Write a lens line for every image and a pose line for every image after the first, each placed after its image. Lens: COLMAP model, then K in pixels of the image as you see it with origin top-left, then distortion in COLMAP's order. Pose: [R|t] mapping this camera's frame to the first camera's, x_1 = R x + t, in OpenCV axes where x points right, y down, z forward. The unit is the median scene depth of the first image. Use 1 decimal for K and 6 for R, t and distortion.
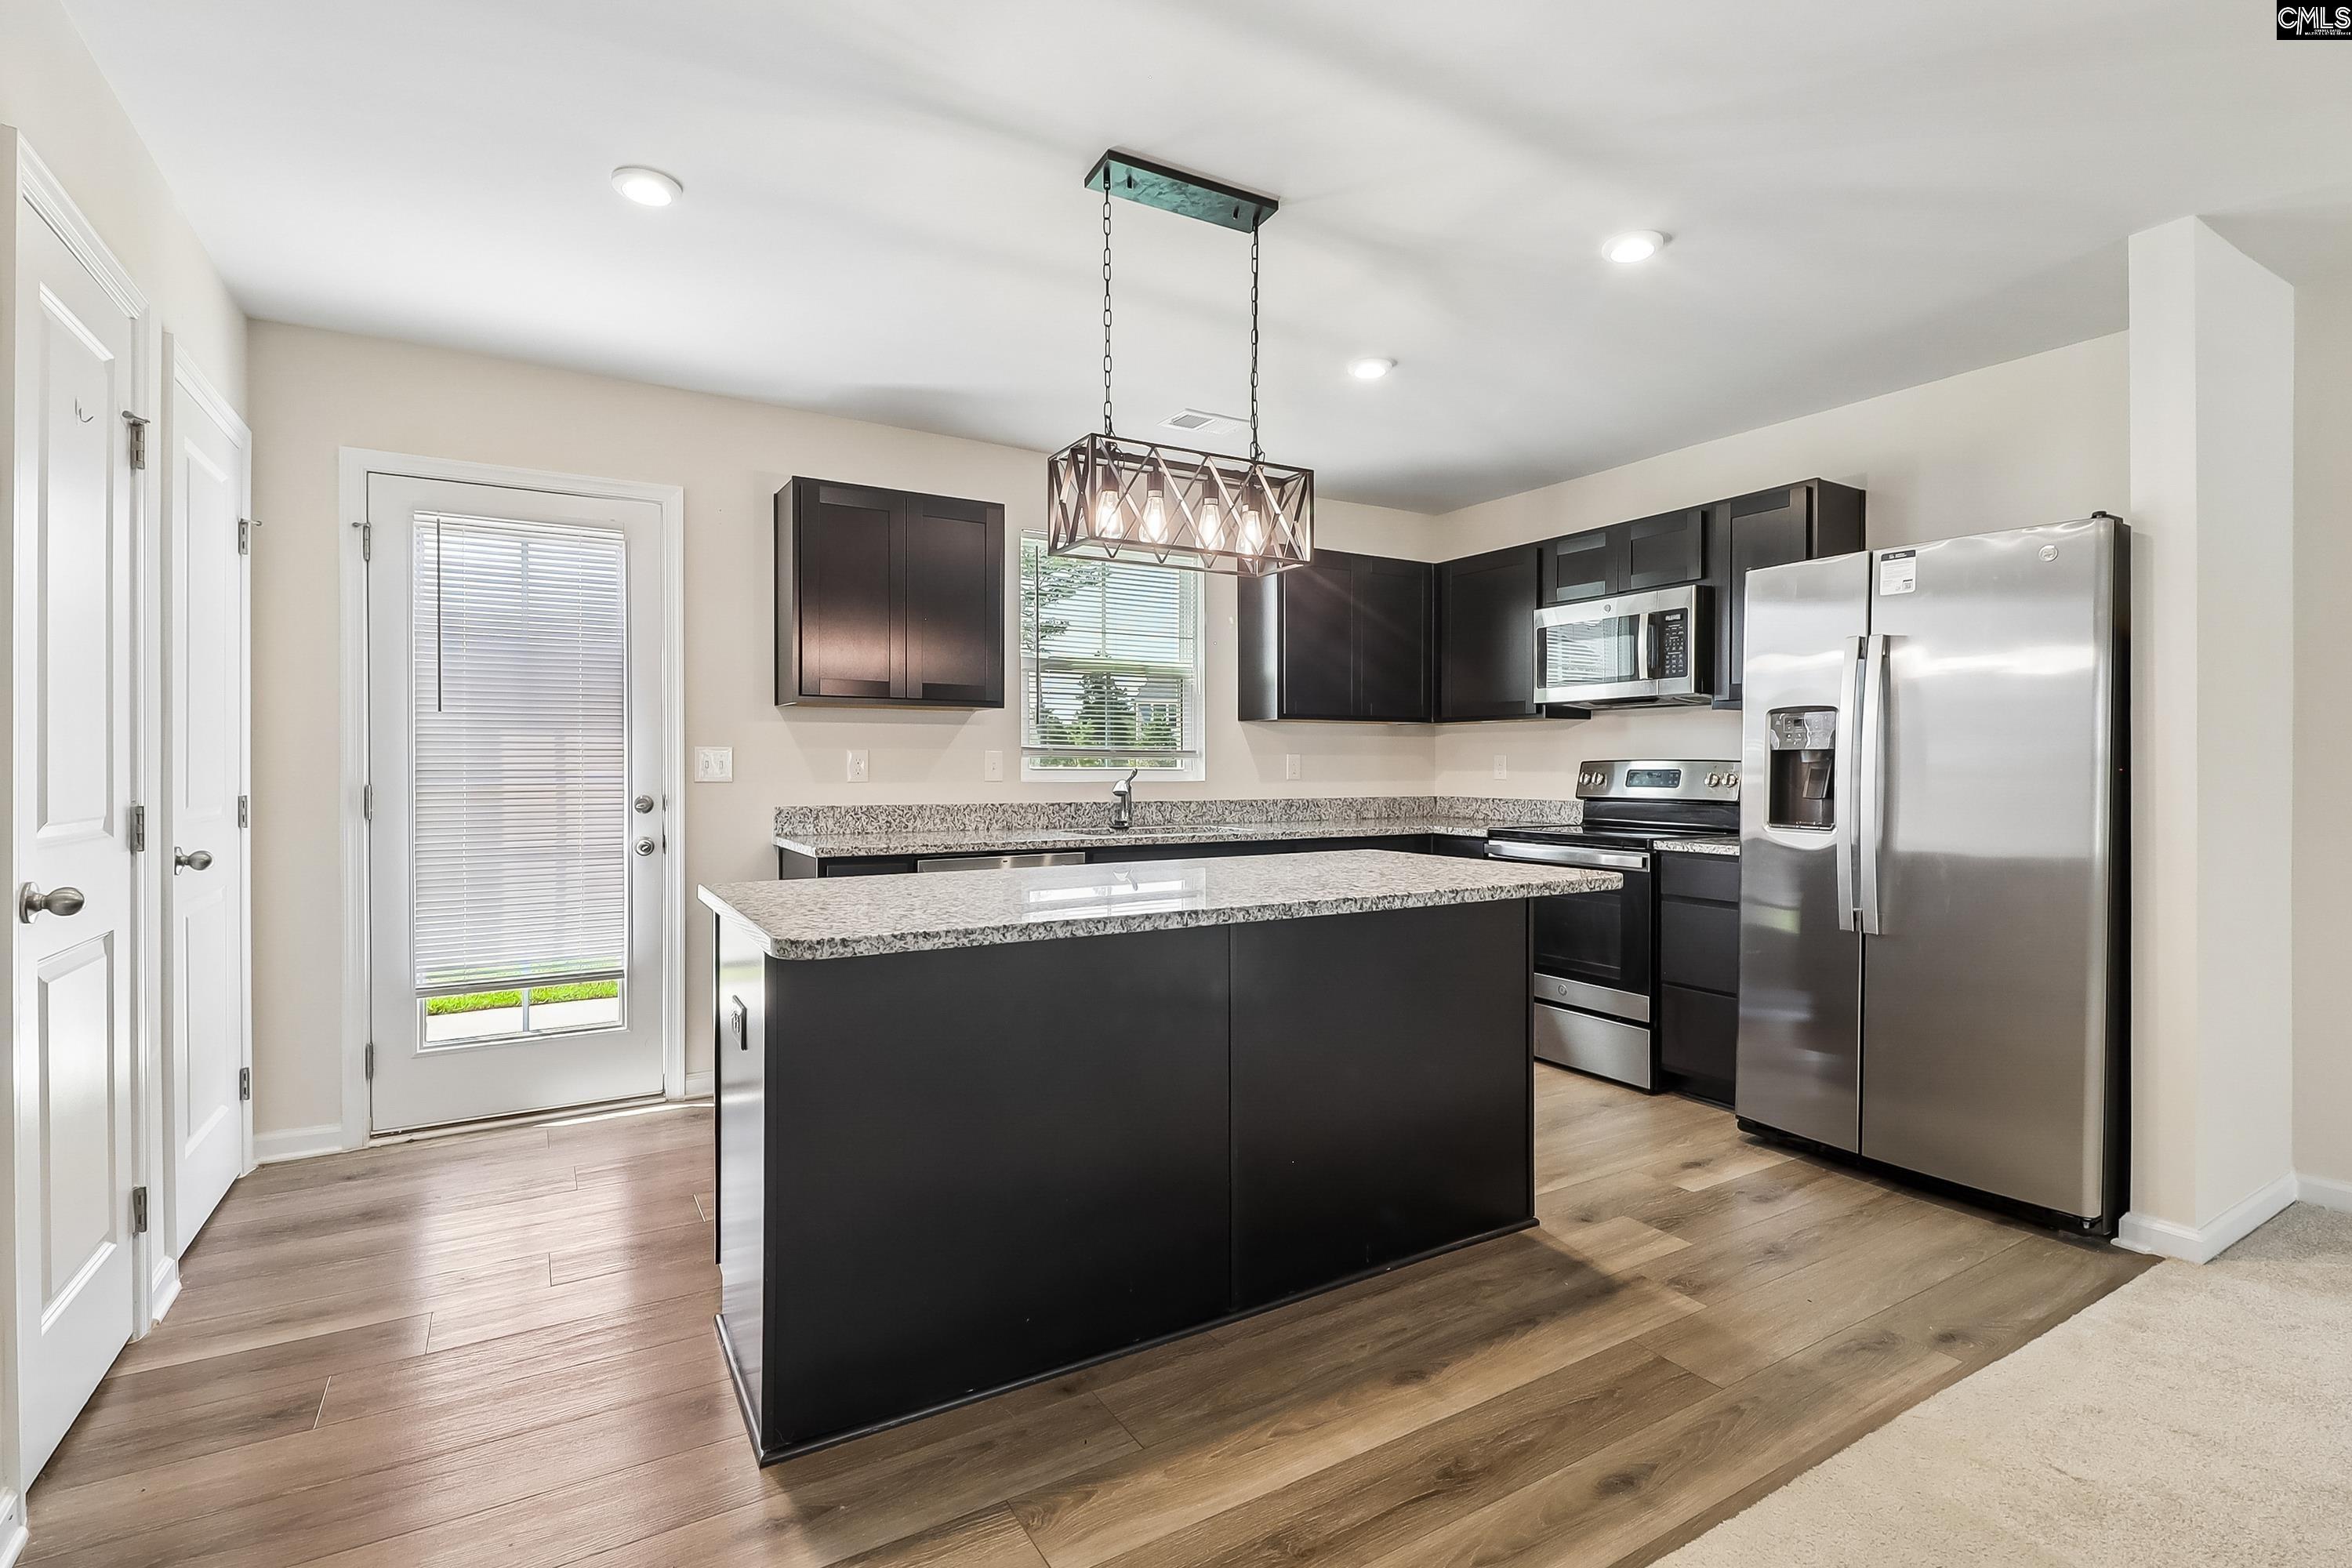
lens RADIAL K [[1092.4, 0, 1183.9], [0, 1092.4, 772.9], [0, 0, 1]] dist [0.022582, -0.012565]
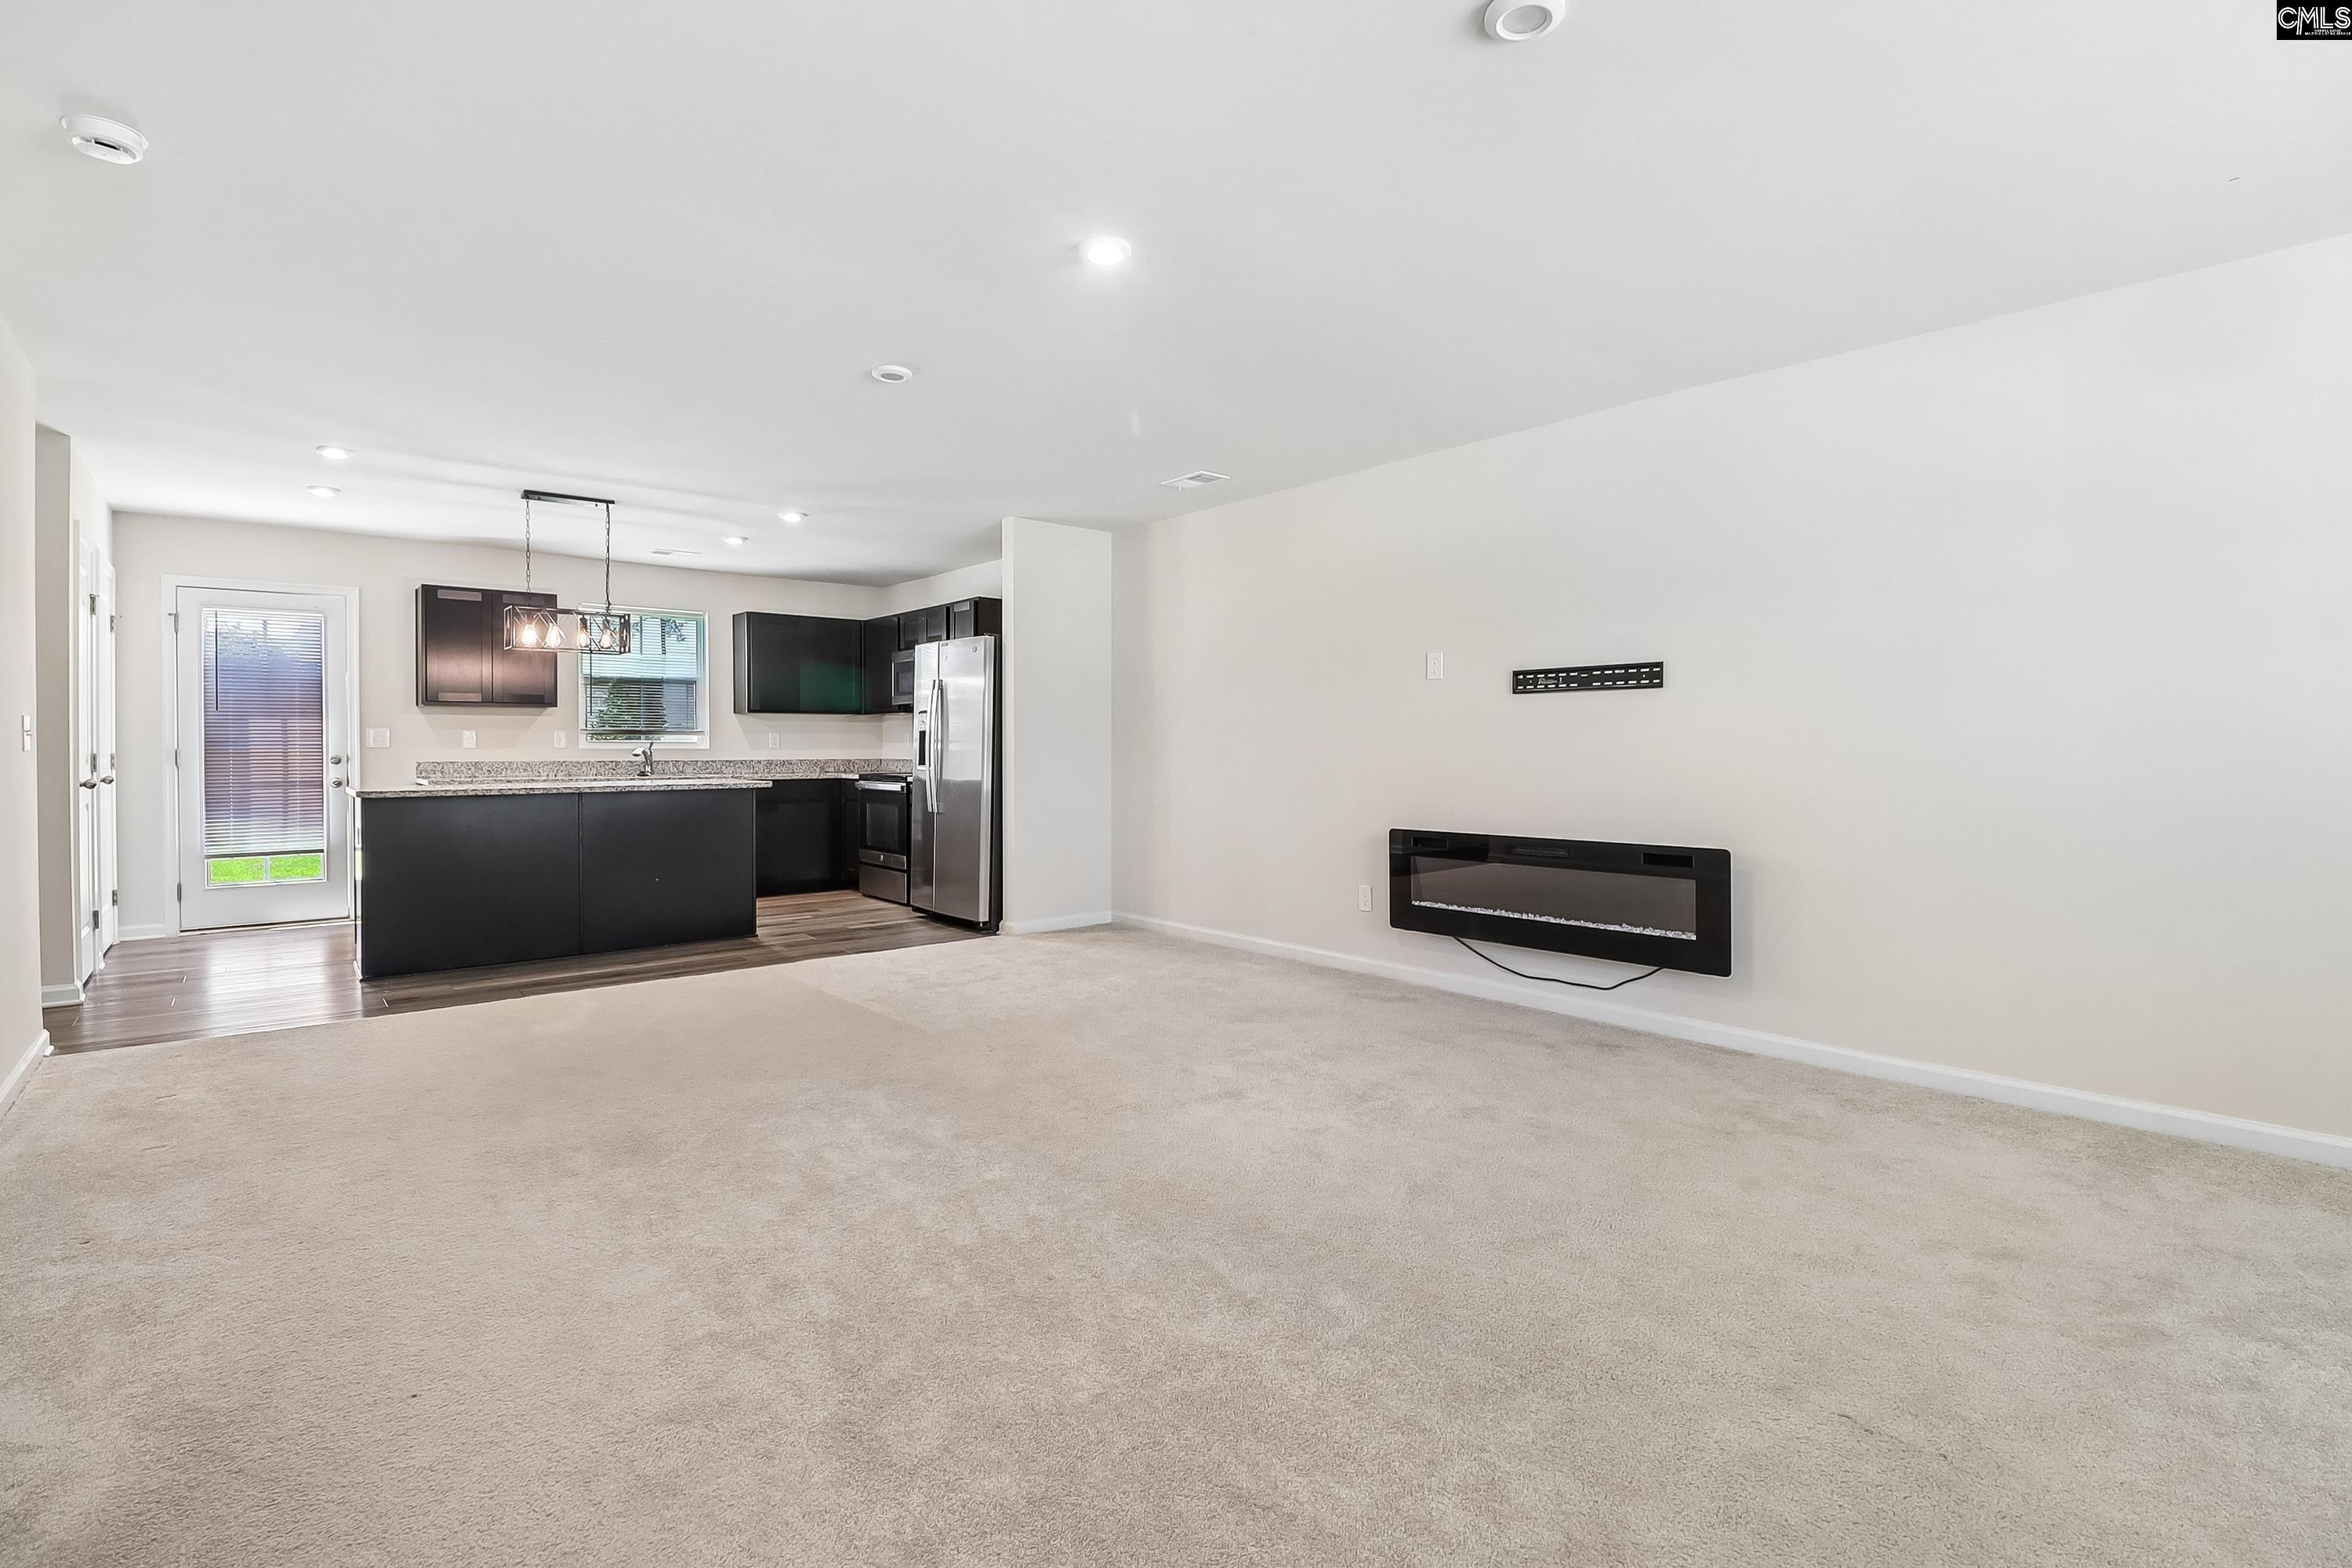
lens RADIAL K [[1083.2, 0, 1184.7], [0, 1083.2, 757.8], [0, 0, 1]] dist [-0.000924, -0.012533]
pose [[0.985772, -0.003550, 0.168051, 0.588974], [0.002878, 0.999987, 0.004242, 0.020984], [-0.168064, -0.003698, 0.985769, -0.988333]]
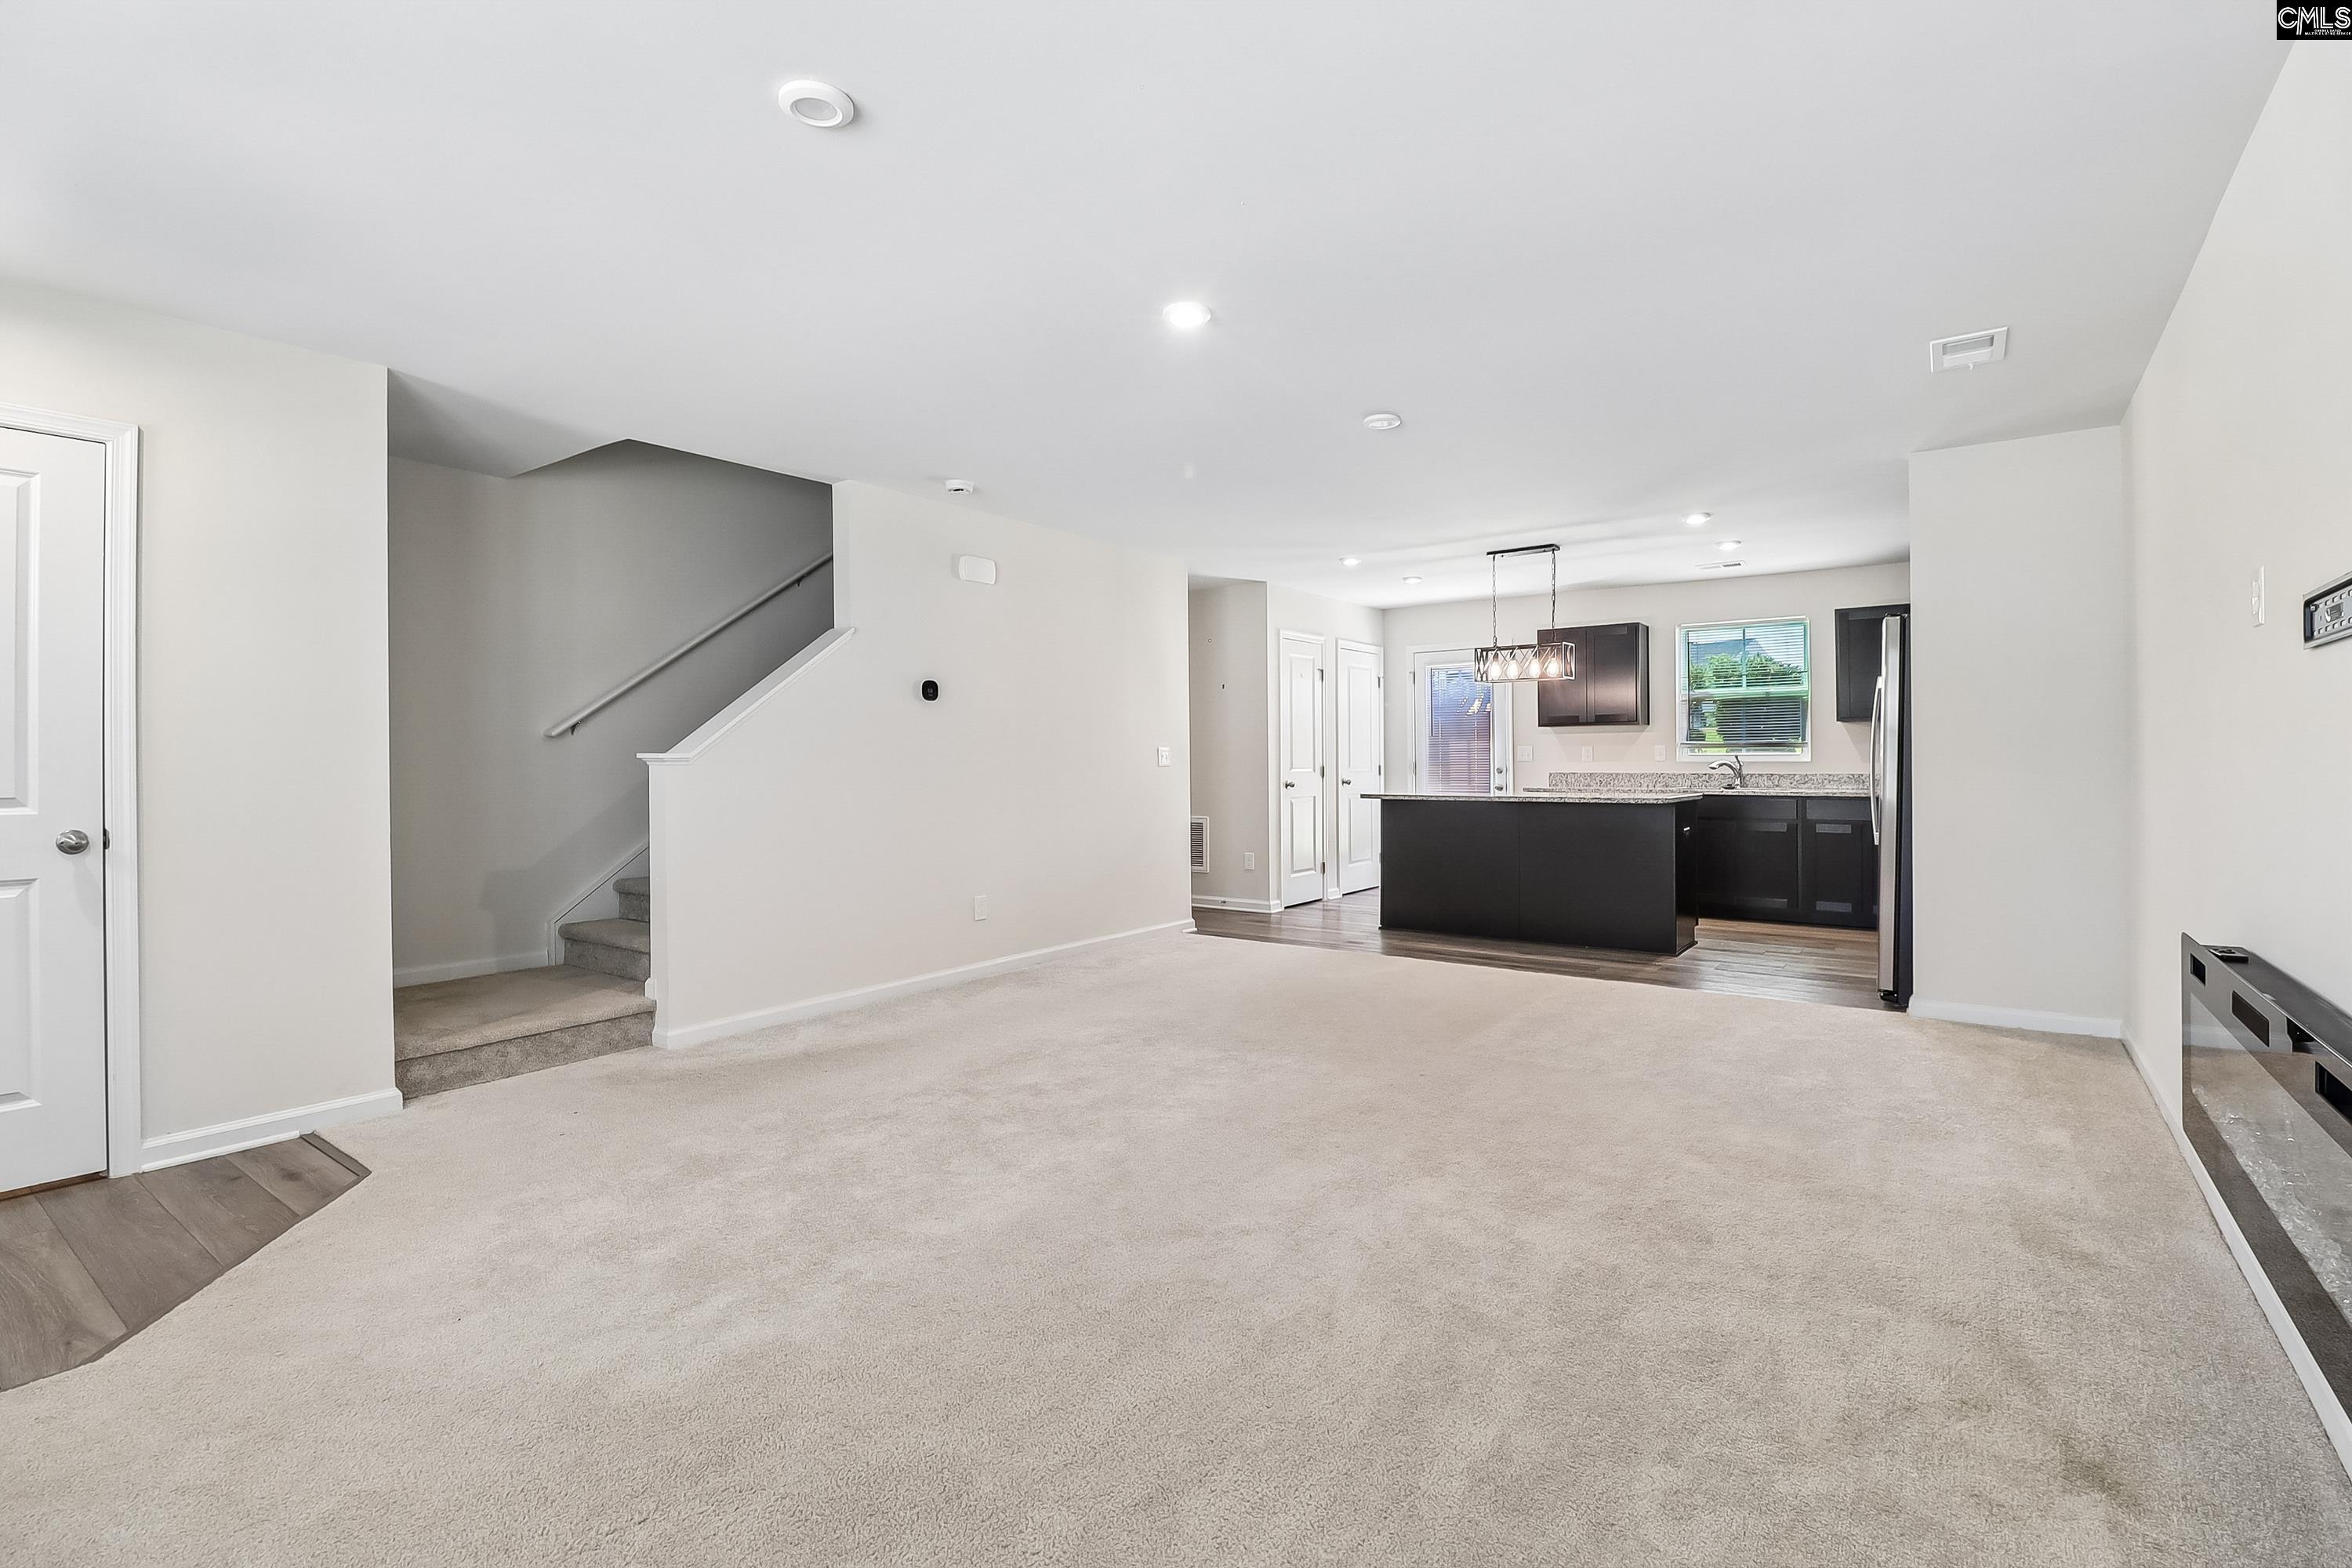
lens RADIAL K [[1083.2, 0, 1184.7], [0, 1083.2, 757.8], [0, 0, 1]] dist [-0.000924, -0.012533]
pose [[0.387329, -0.003818, -0.921933, 1.408575], [0.001235, 0.999993, -0.003623, 0.008430], [0.921941, 0.000265, 0.387331, -0.557949]]
